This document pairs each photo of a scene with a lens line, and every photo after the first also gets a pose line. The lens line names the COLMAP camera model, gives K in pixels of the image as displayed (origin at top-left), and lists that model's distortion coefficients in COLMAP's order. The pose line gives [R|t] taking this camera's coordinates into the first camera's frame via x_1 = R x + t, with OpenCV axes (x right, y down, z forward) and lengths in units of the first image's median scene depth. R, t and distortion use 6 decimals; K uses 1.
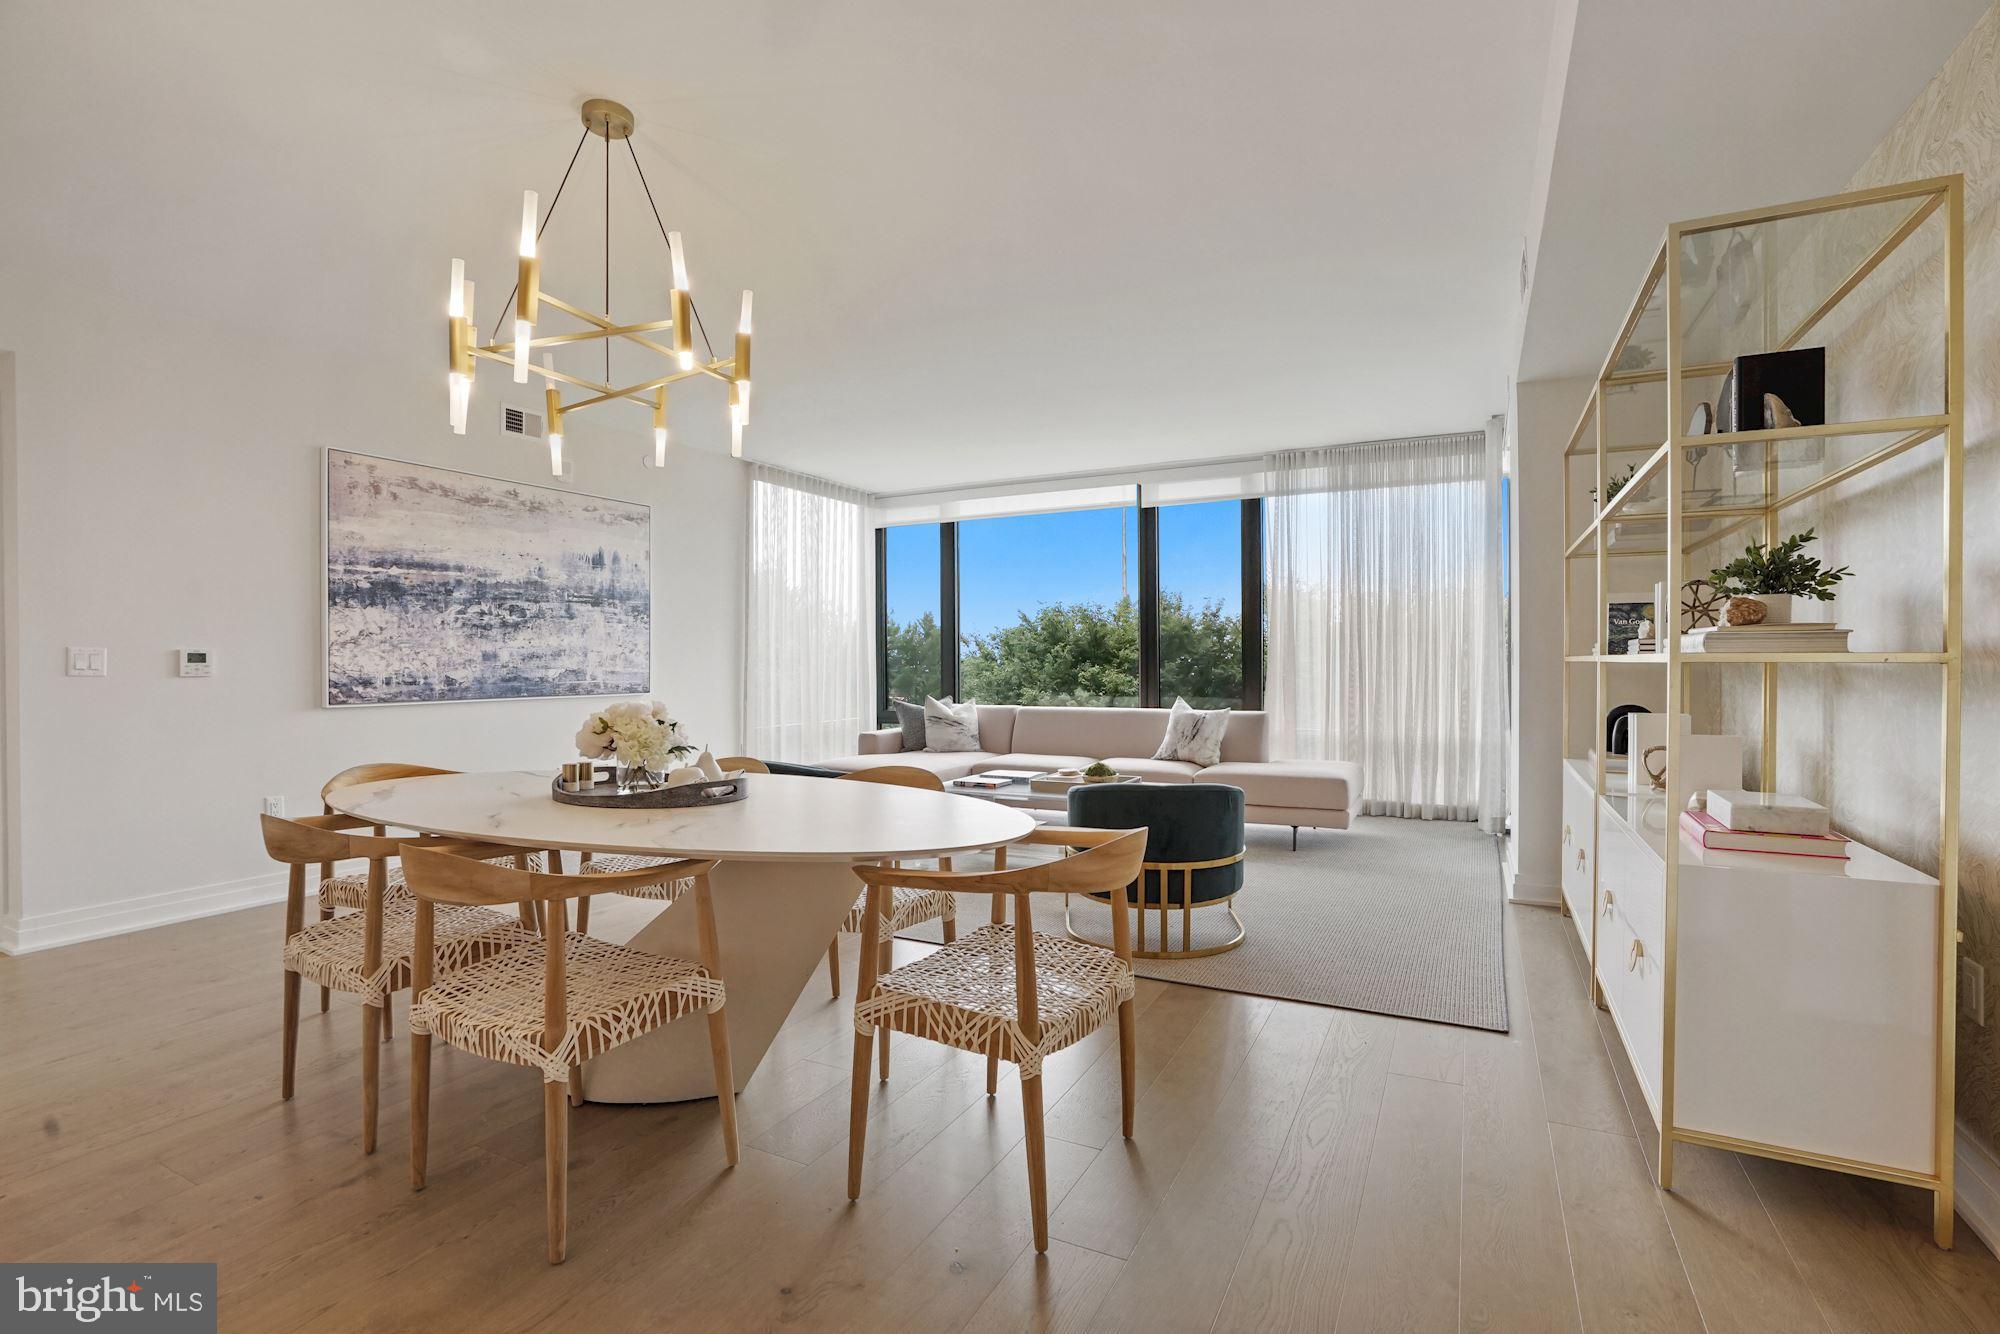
lens RADIAL K [[935.6, 0, 1006.3], [0, 935.6, 662.9], [0, 0, 1]] dist [-0.025178, 0.002341]
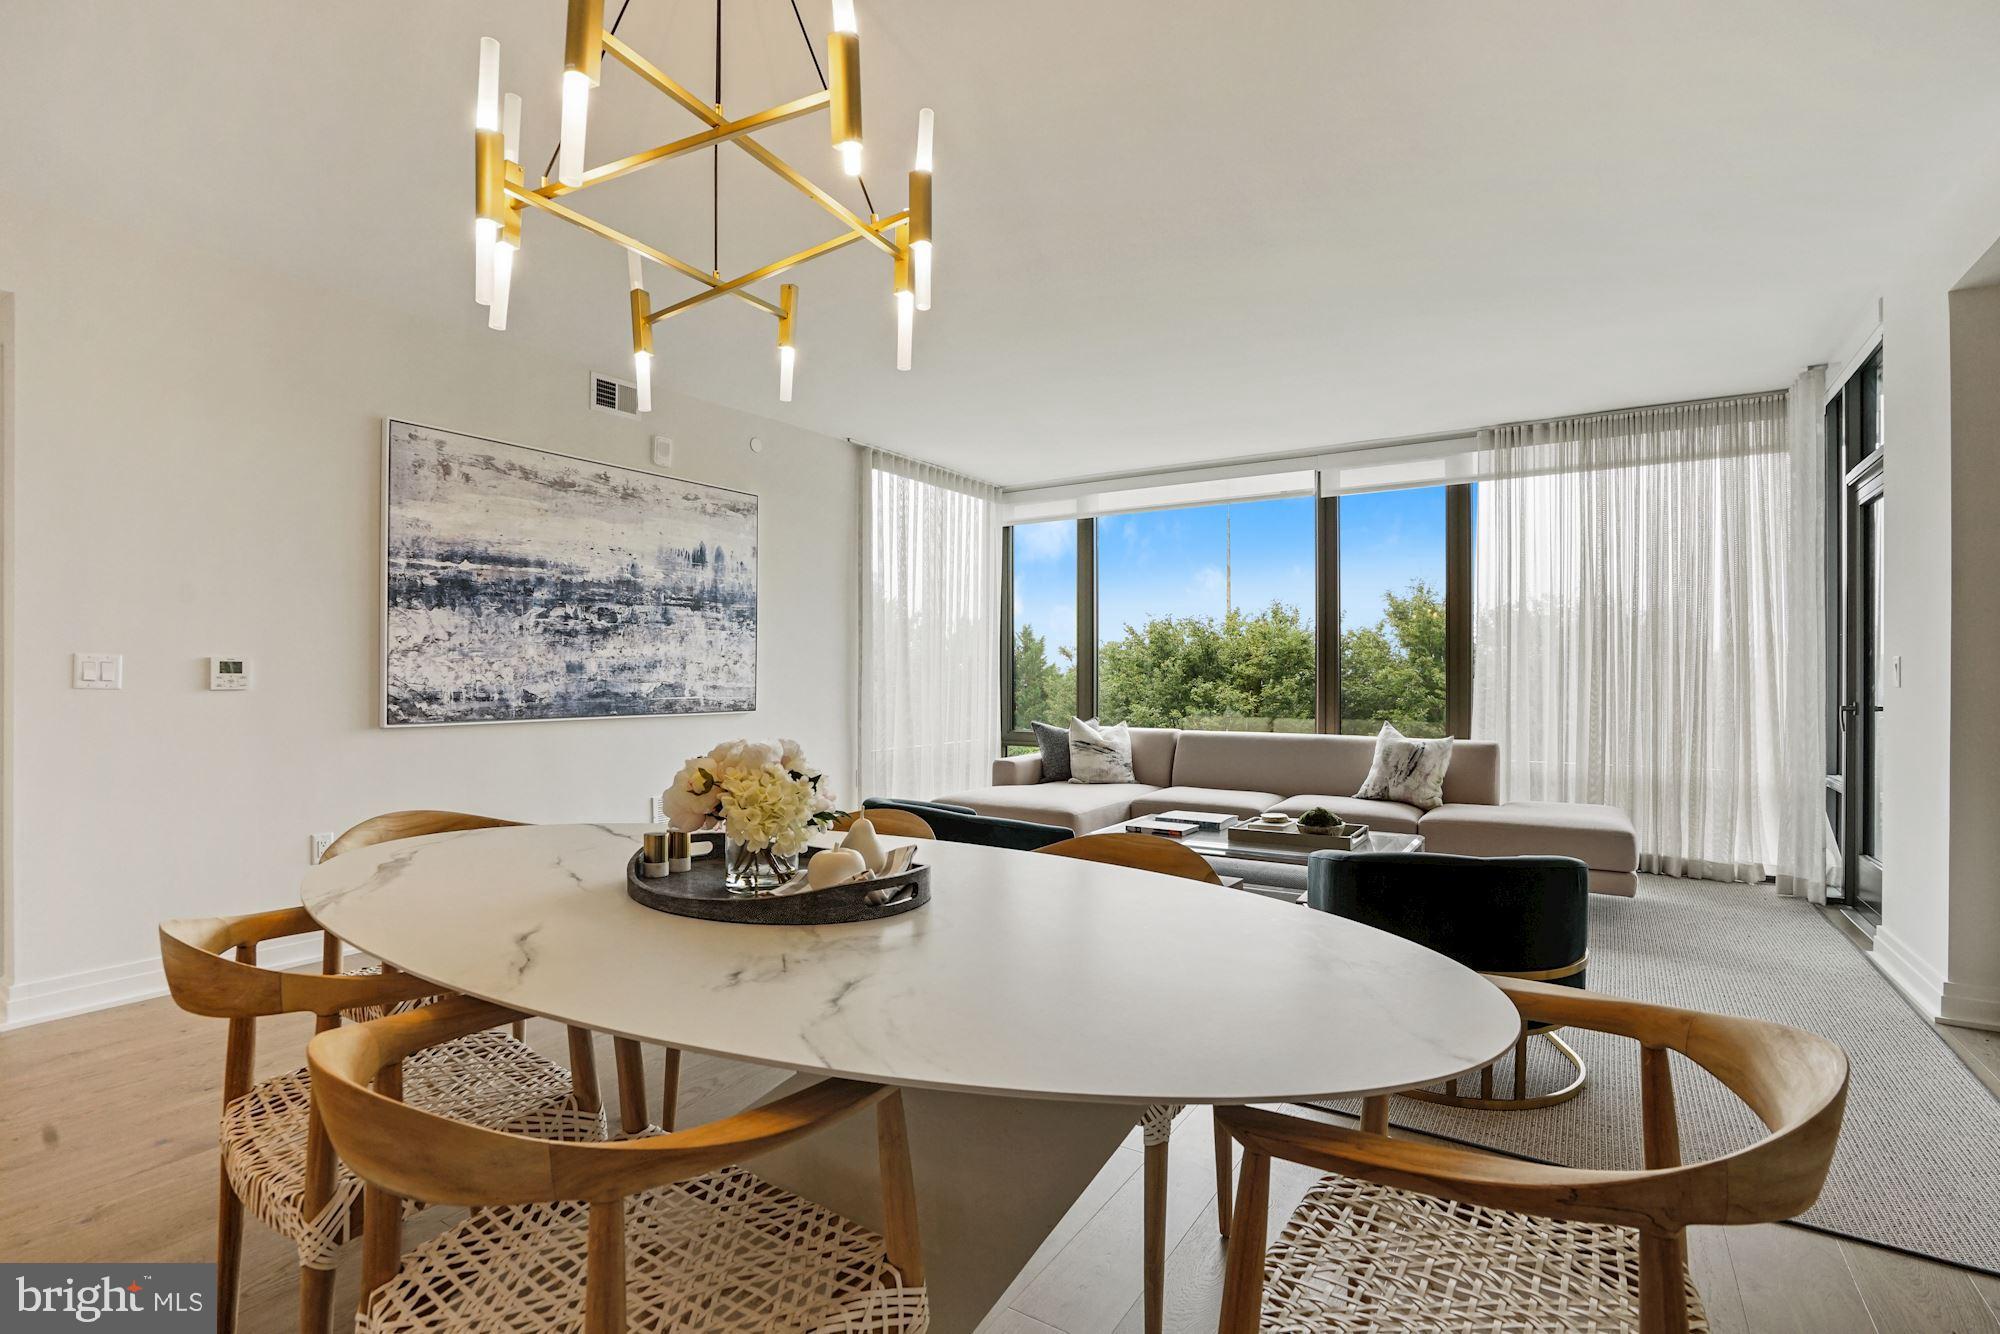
lens RADIAL K [[935.6, 0, 1013.1], [0, 935.6, 669.5], [0, 0, 1]] dist [-0.025178, 0.002341]
pose [[0.996151, 0.005659, -0.087476, -0.085397], [-0.006386, 0.999947, -0.008032, -0.001224], [0.087426, 0.008560, 0.996134, 0.194382]]
